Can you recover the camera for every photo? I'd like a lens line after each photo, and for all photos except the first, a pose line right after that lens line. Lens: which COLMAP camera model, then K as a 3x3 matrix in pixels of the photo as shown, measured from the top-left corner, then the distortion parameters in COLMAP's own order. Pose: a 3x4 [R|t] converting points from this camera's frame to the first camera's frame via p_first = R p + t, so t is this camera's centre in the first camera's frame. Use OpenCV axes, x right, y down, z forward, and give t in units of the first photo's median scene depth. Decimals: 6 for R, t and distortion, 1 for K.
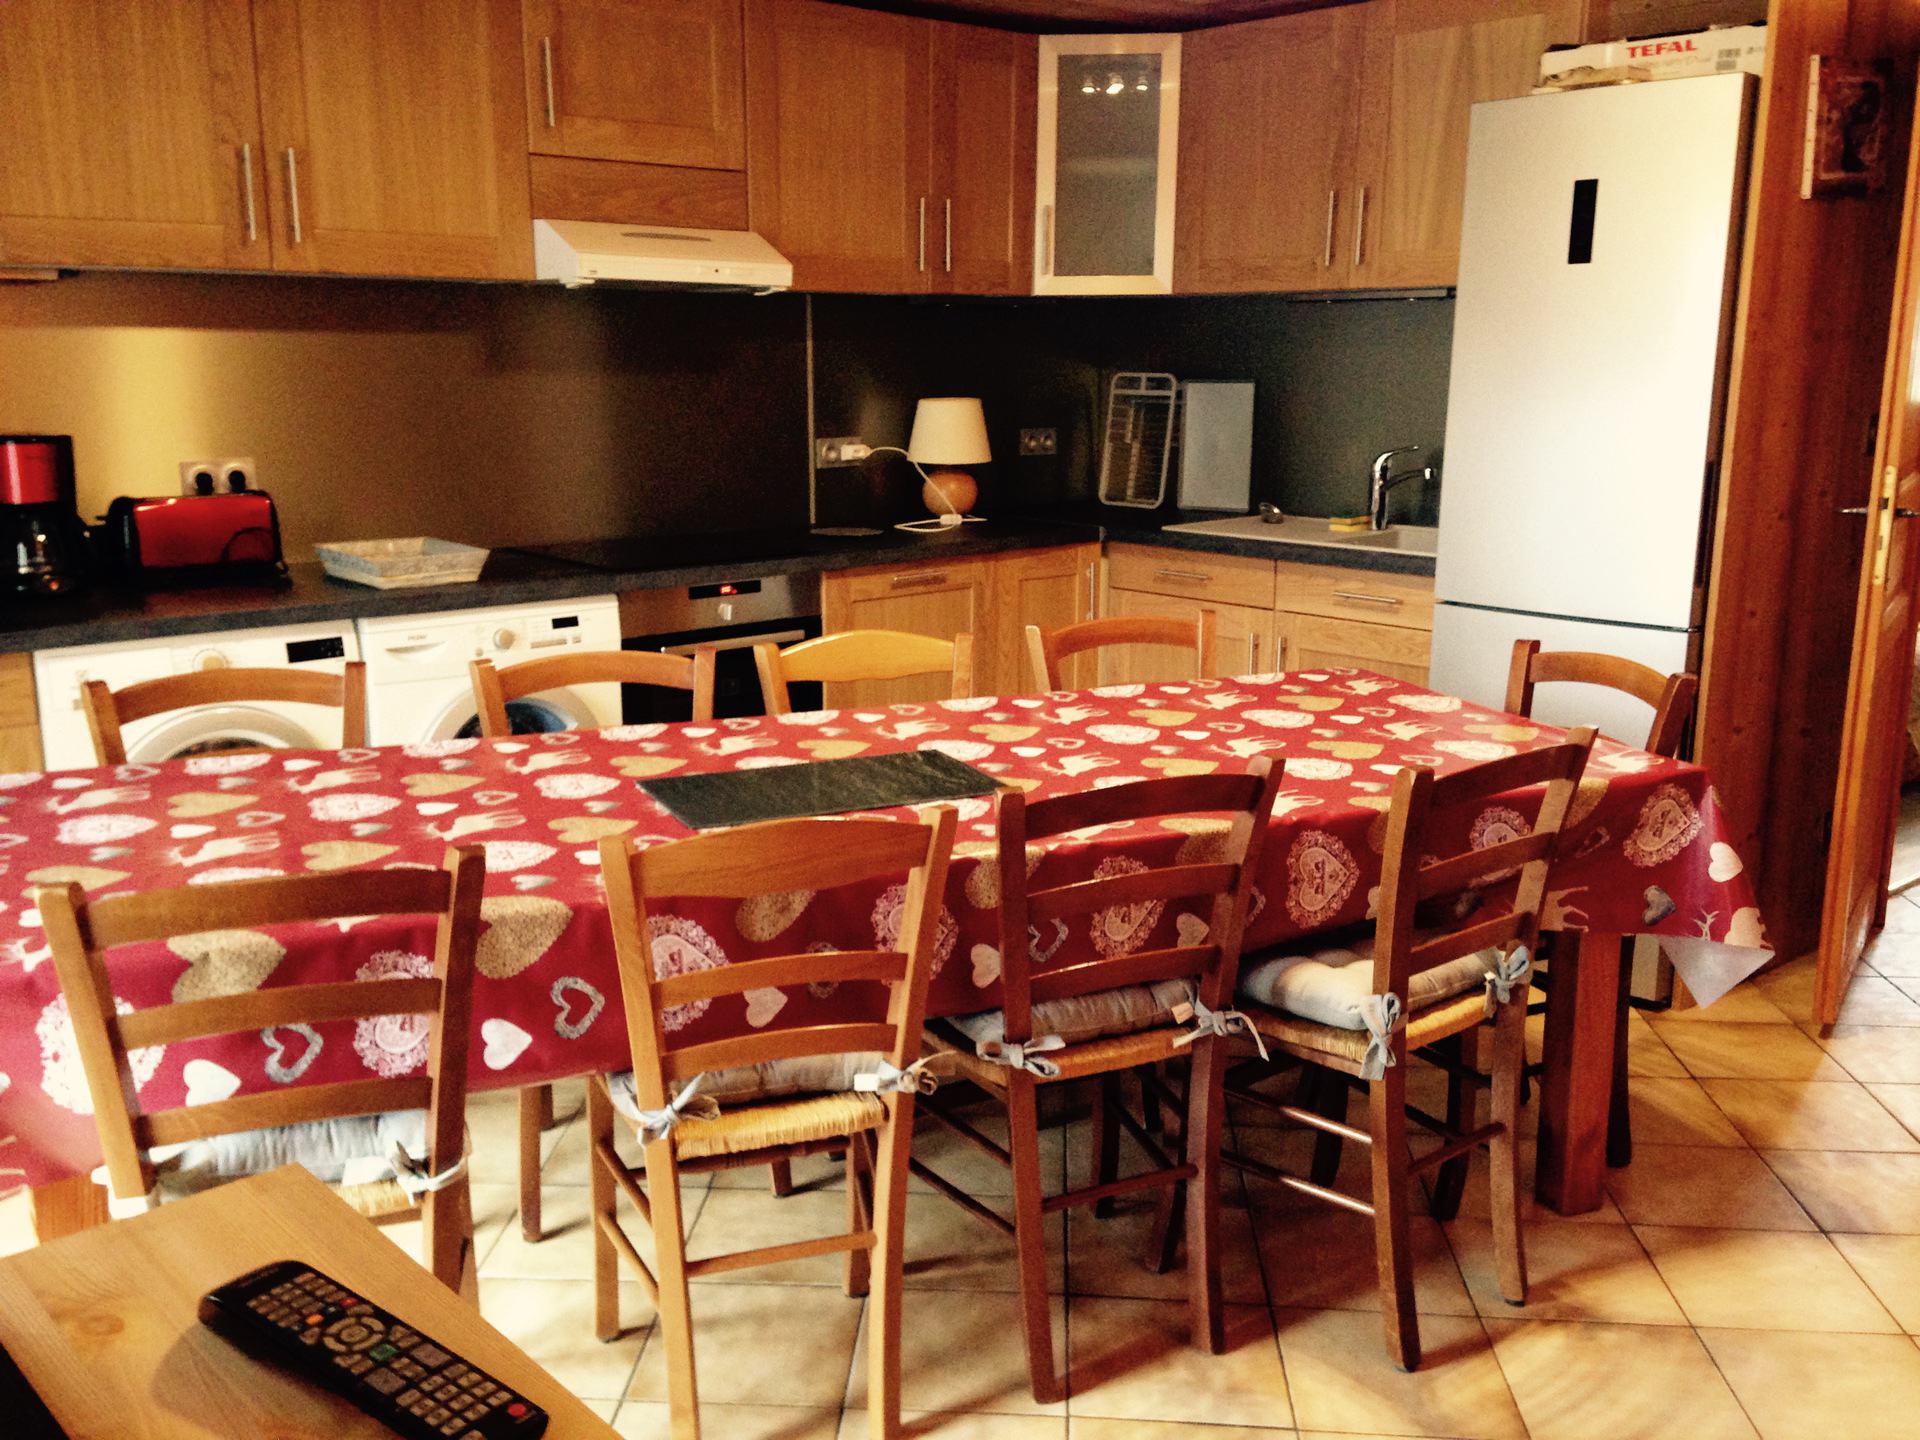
lens RADIAL K [[1768.4, 0, 982.7], [0, 1768.4, 704.8], [0, 0, 1]] dist [0.216785, -0.308055]
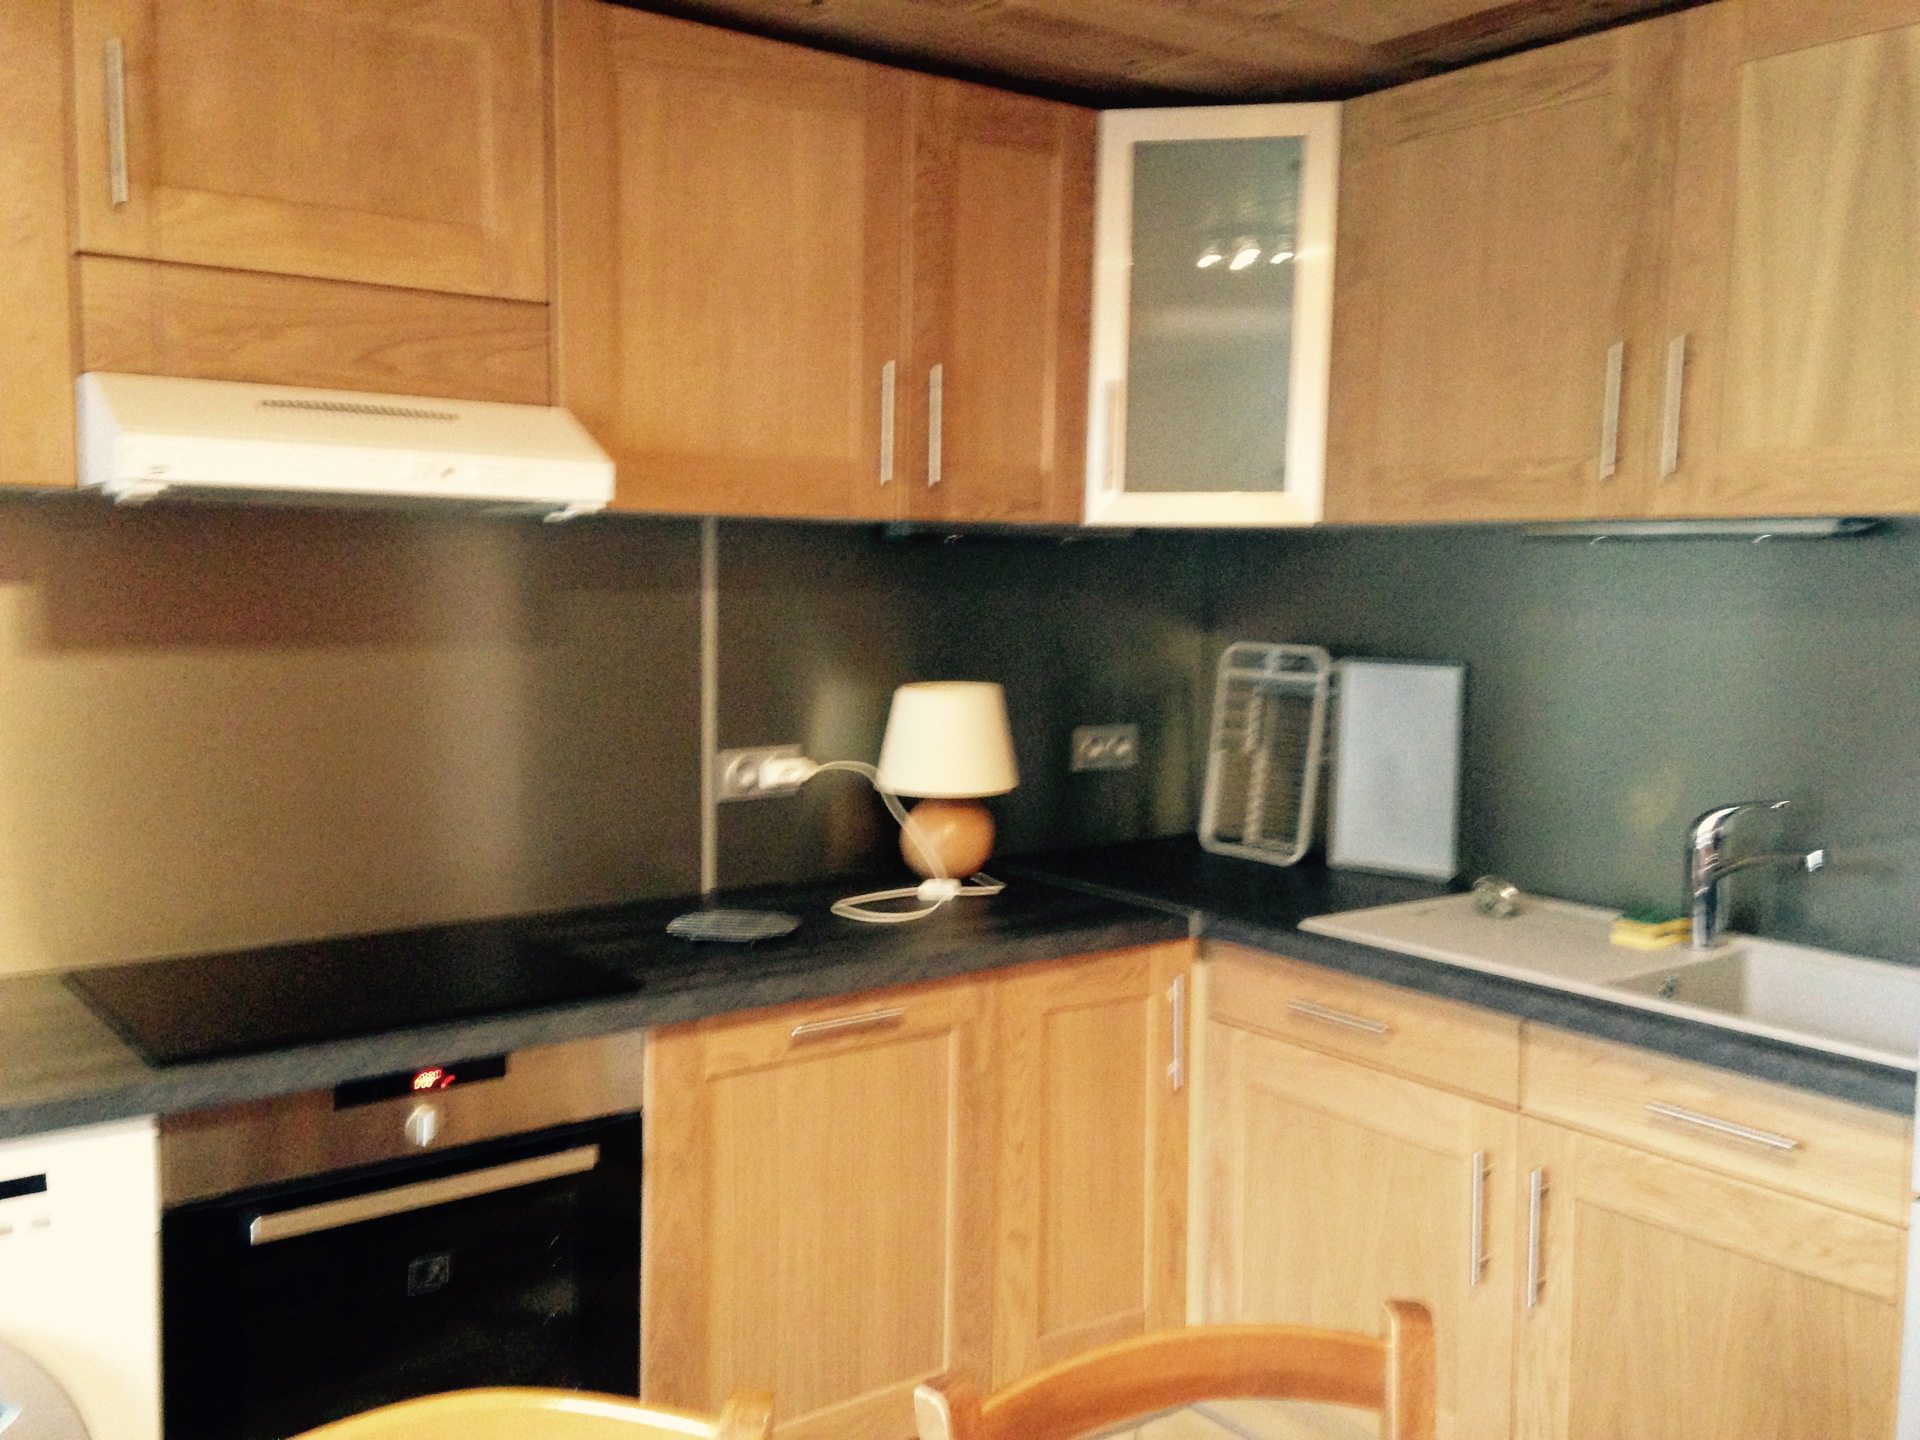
lens RADIAL K [[1768.4, 0, 982.7], [0, 1768.4, 704.8], [0, 0, 1]] dist [0.216785, -0.308055]
pose [[0.996179, 0.017035, -0.085653, 0.047428], [-0.027590, 0.991948, -0.123606, -0.095724], [0.082858, 0.125497, 0.988628, 0.423162]]
